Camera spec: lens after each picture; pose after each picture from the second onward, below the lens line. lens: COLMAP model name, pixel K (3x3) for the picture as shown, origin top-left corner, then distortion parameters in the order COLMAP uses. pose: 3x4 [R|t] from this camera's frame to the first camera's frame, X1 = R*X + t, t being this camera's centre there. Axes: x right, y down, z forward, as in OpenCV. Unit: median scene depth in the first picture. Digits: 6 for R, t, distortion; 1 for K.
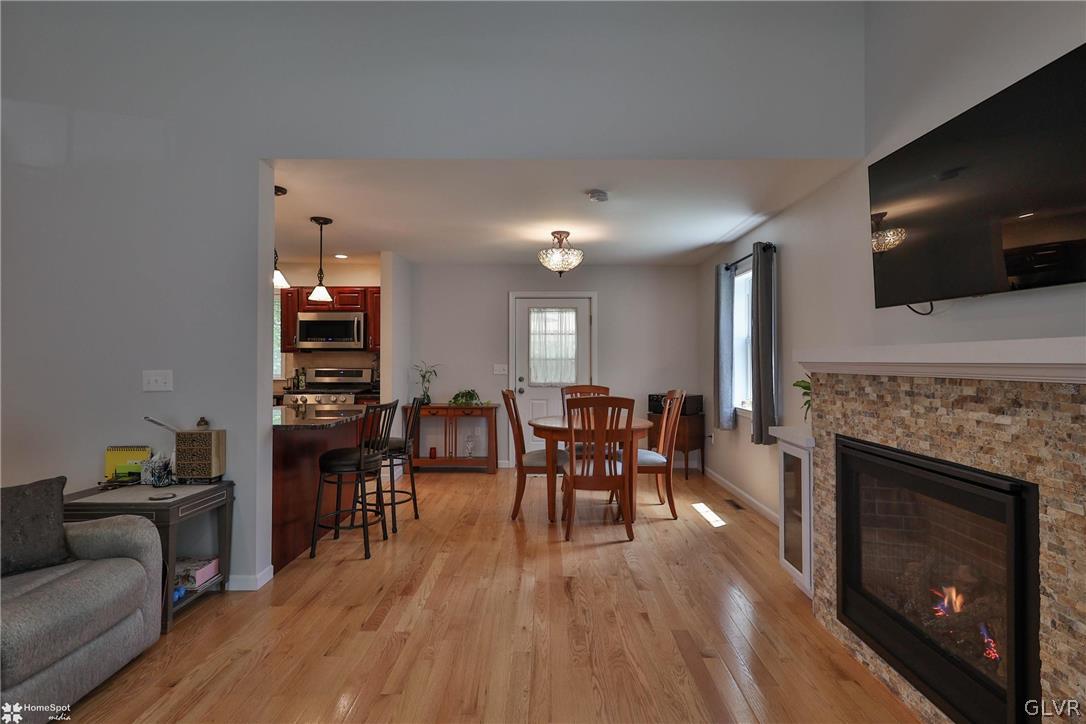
lens RADIAL K [[533.3, 0, 545.7], [0, 533.3, 358.4], [0, 0, 1]] dist [0.003897, 0.001476]
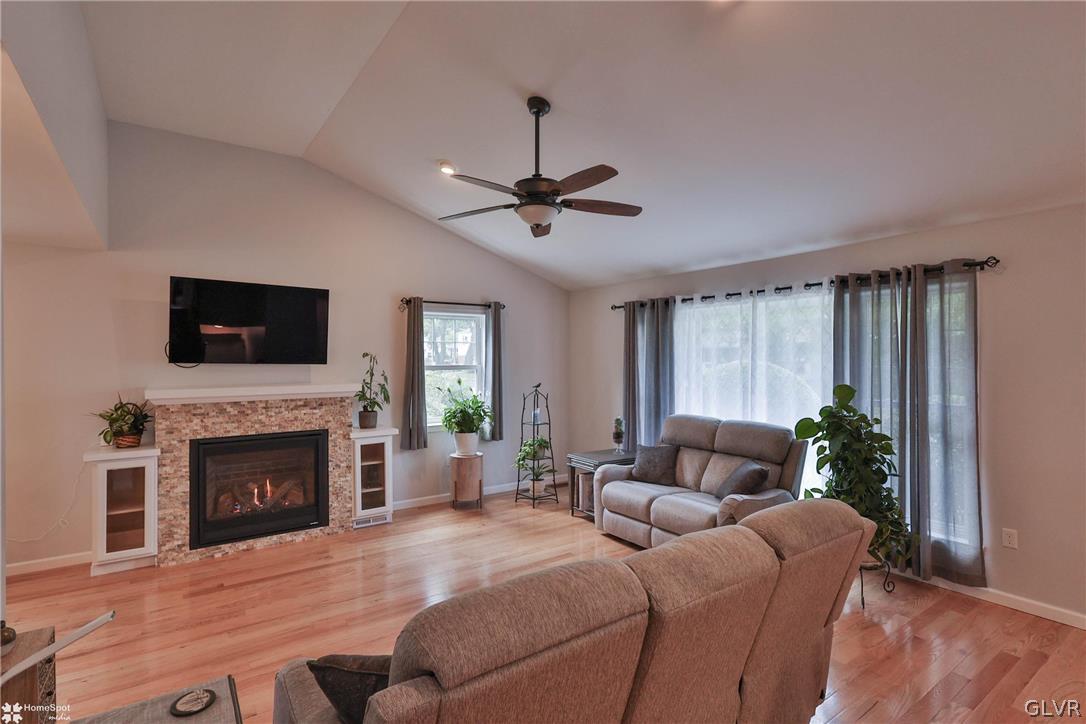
lens RADIAL K [[548.5, 0, 543.0], [0, 548.5, 362.0], [0, 0, 1]] dist [0.001137, 0.000335]
pose [[-0.589464, -0.005763, 0.807774, -1.383827], [-0.001461, 0.999981, 0.006068, -0.105442], [-0.807793, 0.002397, -0.589461, 1.041364]]
